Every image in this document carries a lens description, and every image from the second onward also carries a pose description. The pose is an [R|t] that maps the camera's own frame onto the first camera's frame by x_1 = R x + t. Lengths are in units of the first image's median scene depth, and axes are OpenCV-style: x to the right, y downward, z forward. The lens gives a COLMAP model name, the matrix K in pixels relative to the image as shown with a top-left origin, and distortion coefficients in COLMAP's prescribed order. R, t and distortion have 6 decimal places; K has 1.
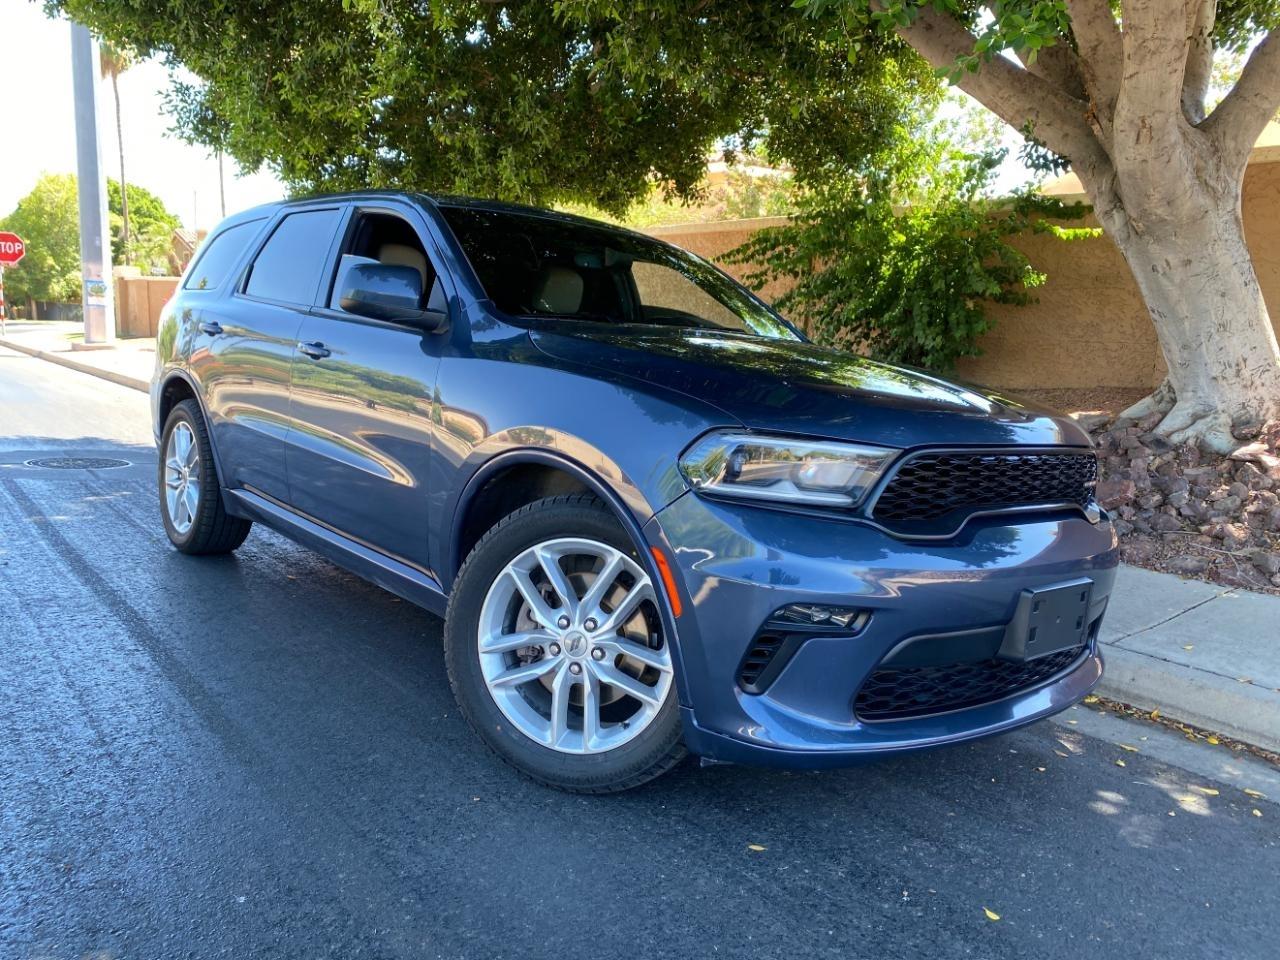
lens RADIAL K [[982.4, 0, 655.2], [0, 982.4, 478.5], [0, 0, 1]] dist [0.018771, -0.009692]
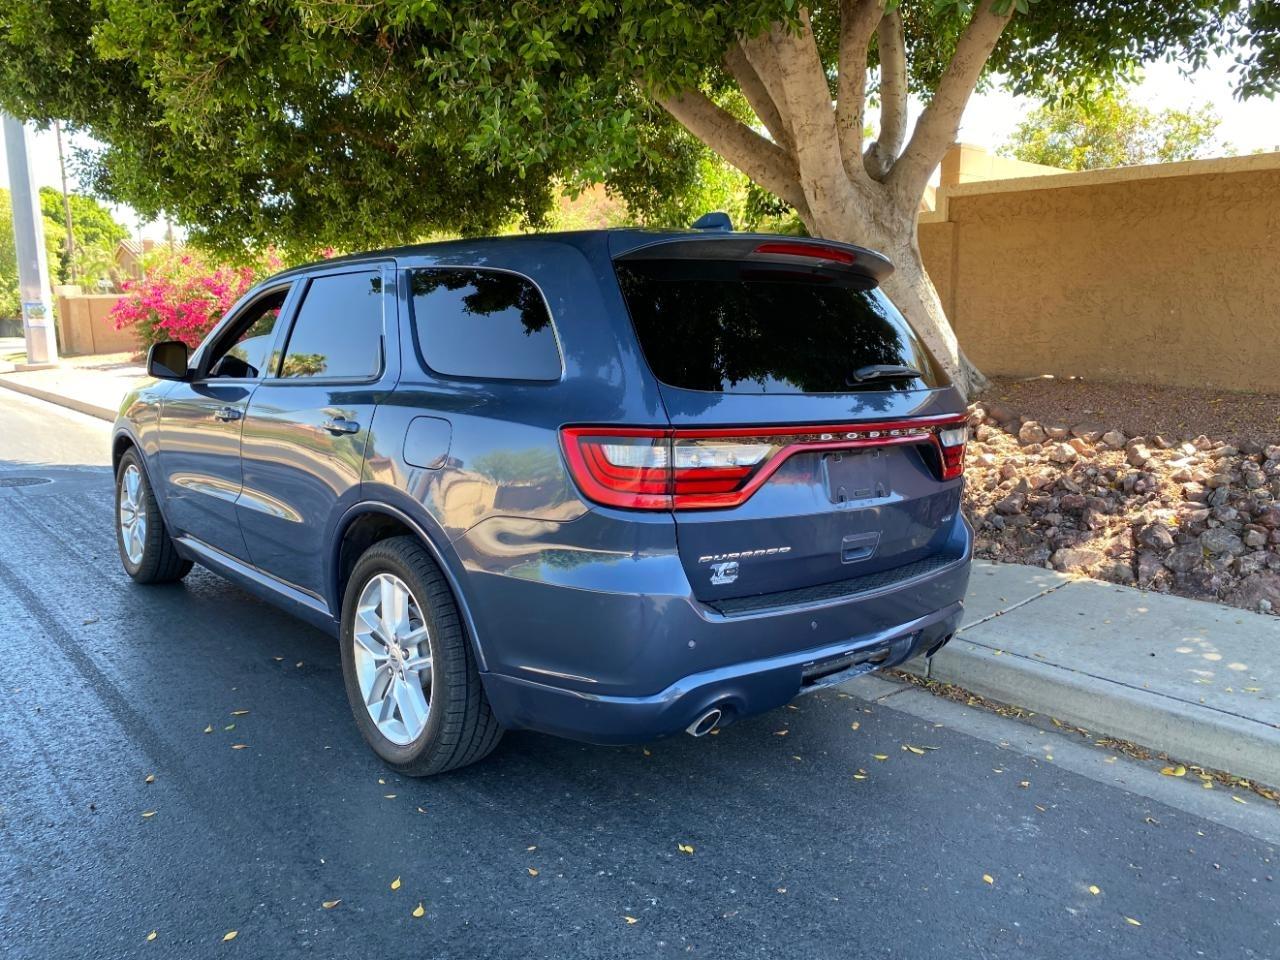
lens RADIAL K [[982.4, 0, 655.2], [0, 982.4, 478.5], [0, 0, 1]] dist [0.018771, -0.009692]
pose [[0.998516, -0.046386, 0.028548, 0.208998], [0.046011, 0.998848, 0.013652, -0.001250], [-0.029149, -0.012318, 0.999499, -0.269237]]
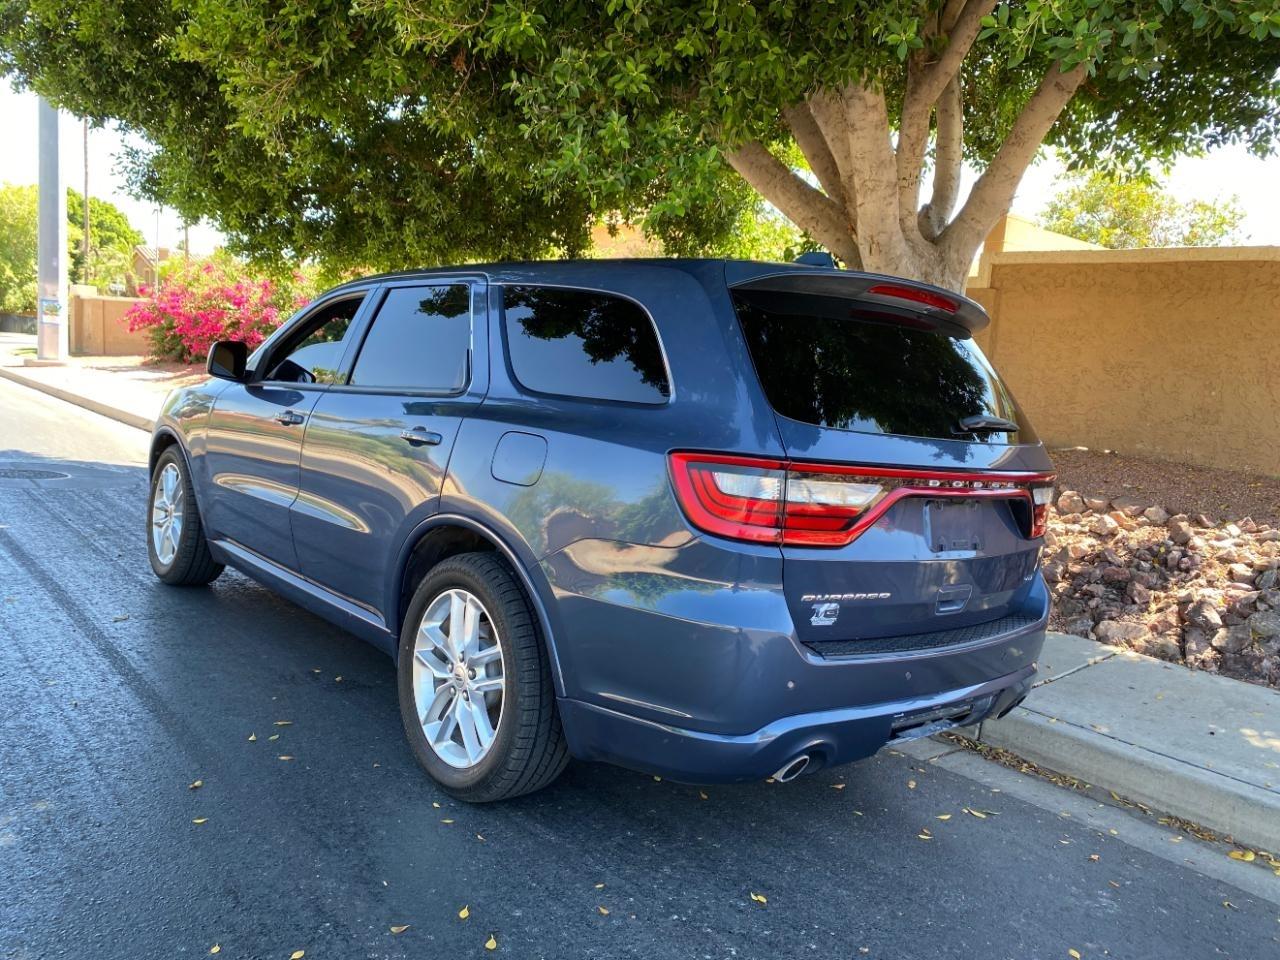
lens RADIAL K [[982.0, 0, 658.1], [0, 982.0, 482.7], [0, 0, 1]] dist [0.016122, -0.004219]
pose [[0.998663, 0.032352, 0.040327, 0.154666], [-0.031206, 0.999099, -0.028750, 0.006628], [-0.041220, 0.027453, 0.998773, -0.256134]]
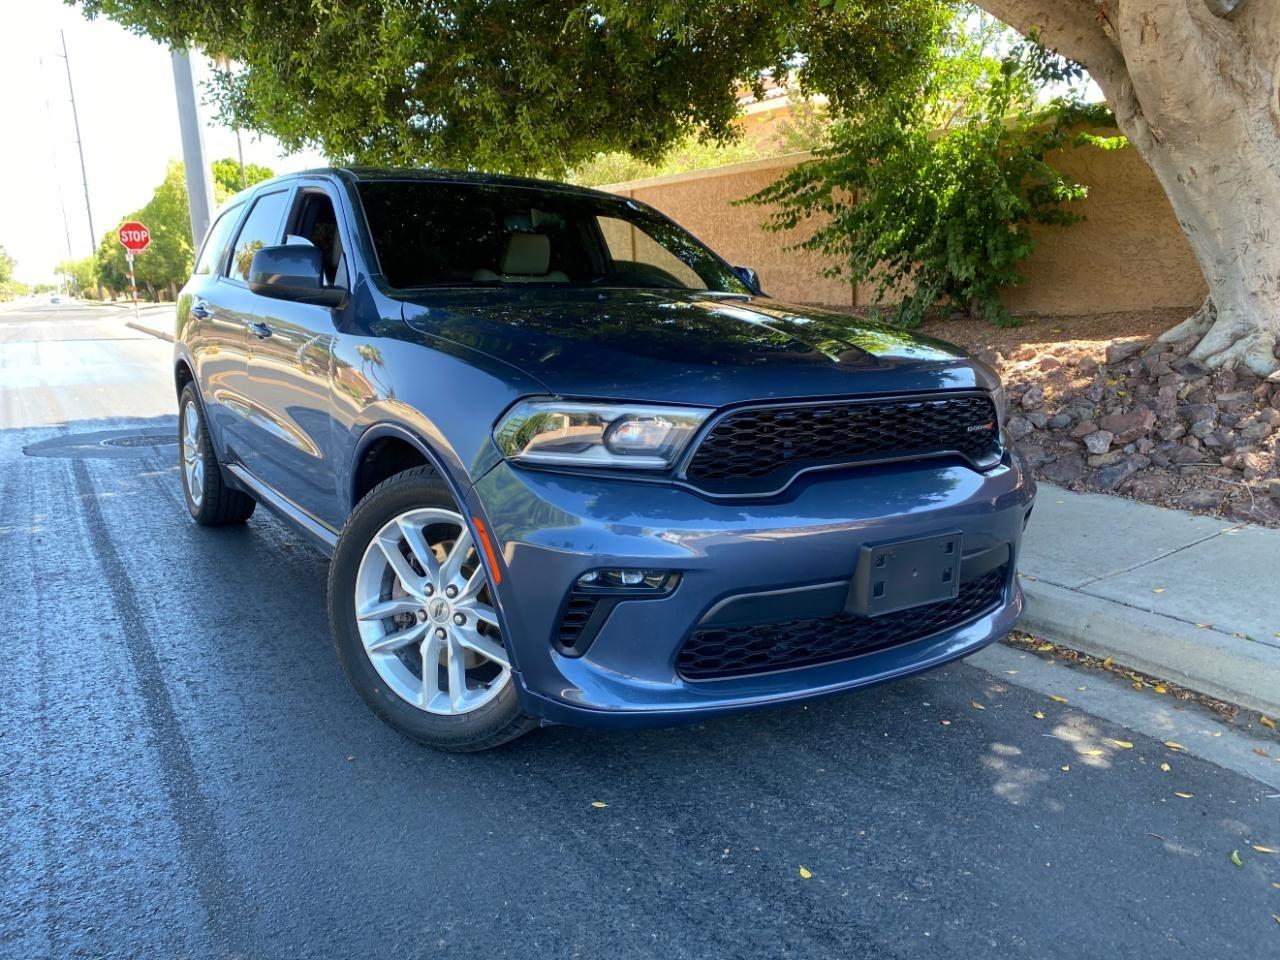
lens RADIAL K [[982.1, 0, 642.7], [0, 982.1, 478.8], [0, 0, 1]] dist [0.017731, -0.007649]
pose [[0.990067, -0.040963, -0.134497, 0.126747], [0.048346, 0.997472, 0.052088, -0.005595], [0.132024, -0.058073, 0.989544, 0.006849]]
